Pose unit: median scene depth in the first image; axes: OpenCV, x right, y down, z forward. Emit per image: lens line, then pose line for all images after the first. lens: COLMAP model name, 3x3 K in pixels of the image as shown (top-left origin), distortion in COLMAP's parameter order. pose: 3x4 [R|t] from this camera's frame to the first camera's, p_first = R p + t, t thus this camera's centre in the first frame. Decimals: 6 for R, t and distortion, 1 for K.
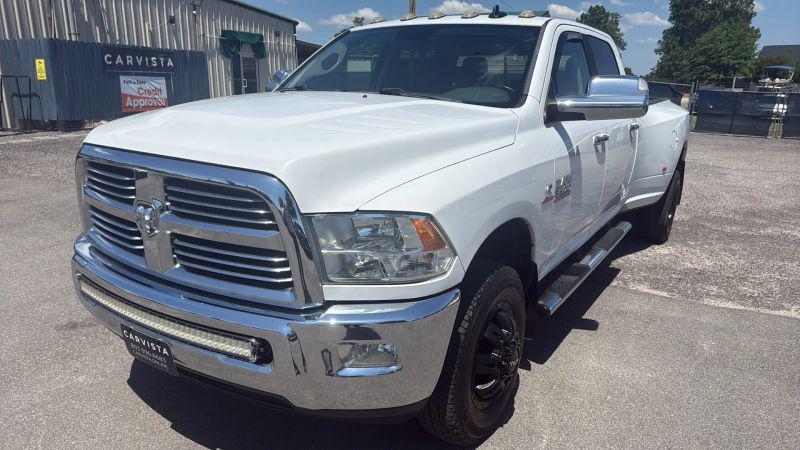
lens RADIAL K [[543.3, 0, 402.4], [0, 543.3, 223.9], [0, 0, 1]] dist [0.058393, -0.074292]
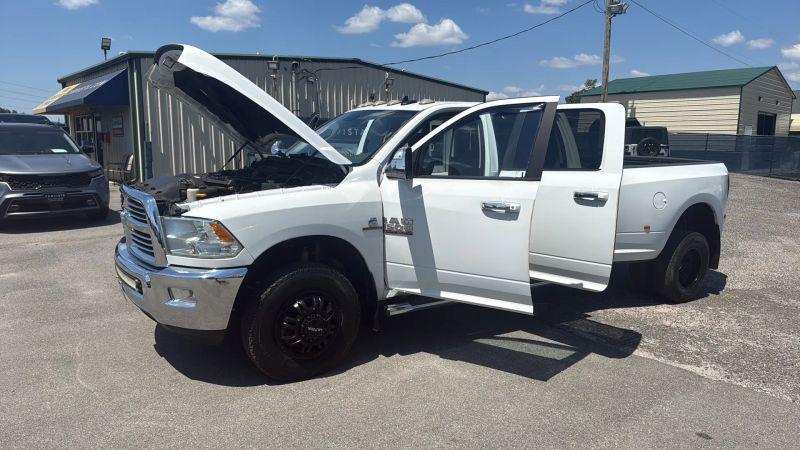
lens RADIAL K [[545.1, 0, 400.0], [0, 545.1, 225.0], [0, 0, 1]] dist [0.073297, -0.077552]
pose [[0.911937, 0.056820, -0.406377, 0.185577], [-0.099757, 0.991353, -0.085249, 0.012376], [0.398019, 0.118281, 0.909720, -0.060223]]
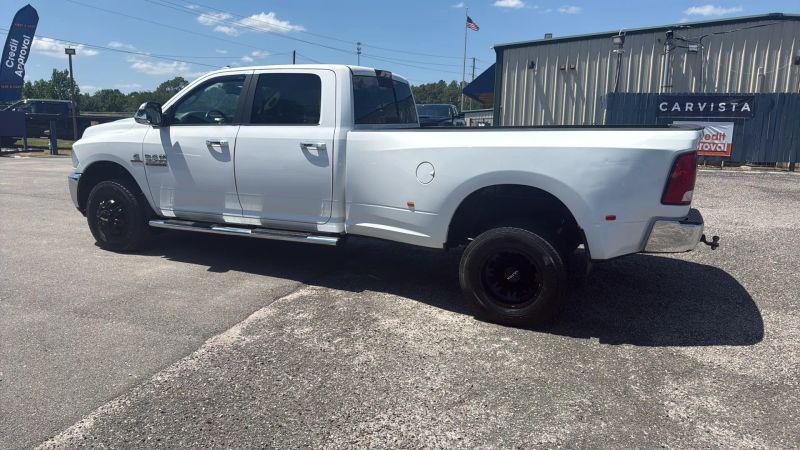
lens RADIAL K [[538.8, 0, 400.0], [0, 538.8, 225.0], [0, 0, 1]] dist [0.083365, -0.098806]
pose [[0.165363, 0.166398, -0.972094, 0.504112], [-0.257202, 0.958831, 0.120375, -0.064473], [0.952104, 0.230119, 0.201353, 0.318541]]
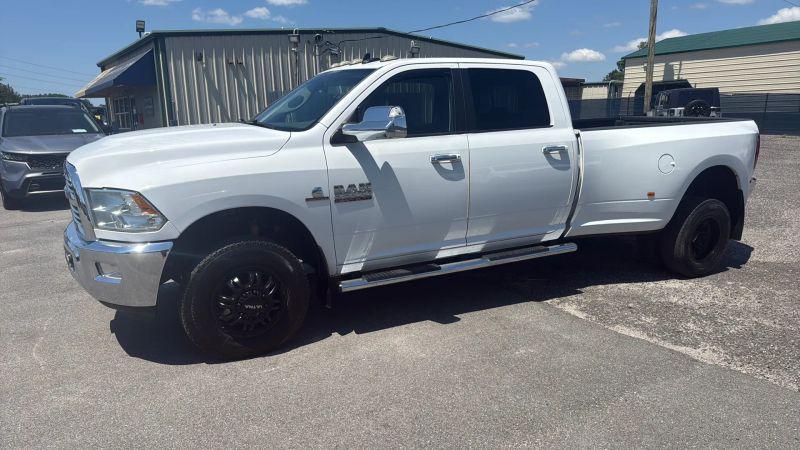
lens RADIAL K [[543.8, 0, 389.4], [0, 543.8, 230.8], [0, 0, 1]] dist [0.041711, -0.035865]
pose [[0.865521, 0.070075, -0.495947, 0.217280], [-0.092028, 0.995557, -0.019939, 0.008932], [0.492346, 0.062899, 0.868124, -0.014671]]
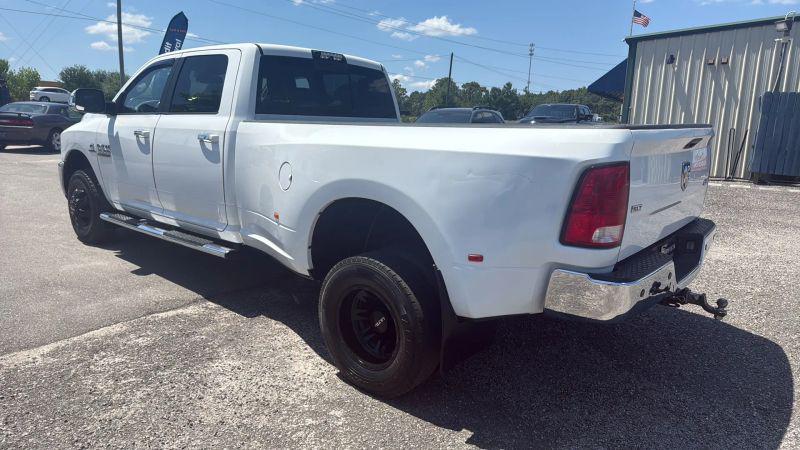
lens RADIAL K [[543.3, 0, 402.4], [0, 543.3, 223.9], [0, 0, 1]] dist [0.058393, -0.074292]
pose [[-0.132682, 0.159071, -0.978311, 0.430171], [-0.285405, 0.939100, 0.191403, -0.101596], [0.949178, 0.304611, -0.079202, 0.466309]]
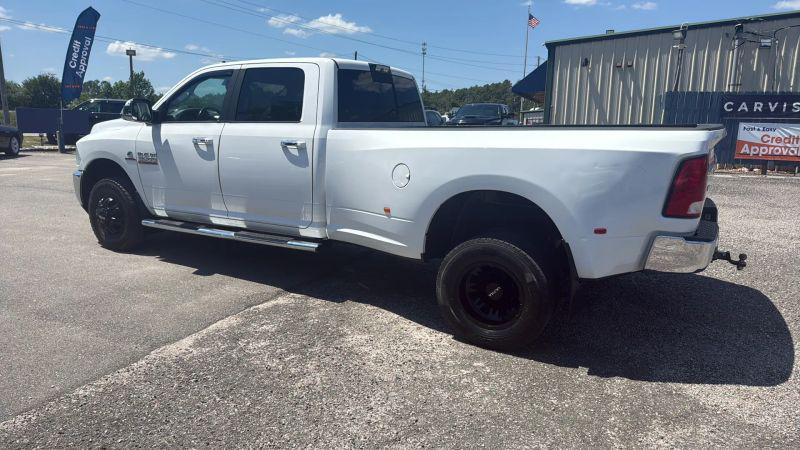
lens RADIAL K [[540.0, 0, 406.7], [0, 540.0, 229.0], [0, 0, 1]] dist [0.070514, -0.072069]
pose [[0.061003, 0.174184, -0.982822, 0.481211], [-0.266894, 0.951649, 0.152094, -0.077078], [0.961793, 0.253031, 0.104542, 0.369749]]
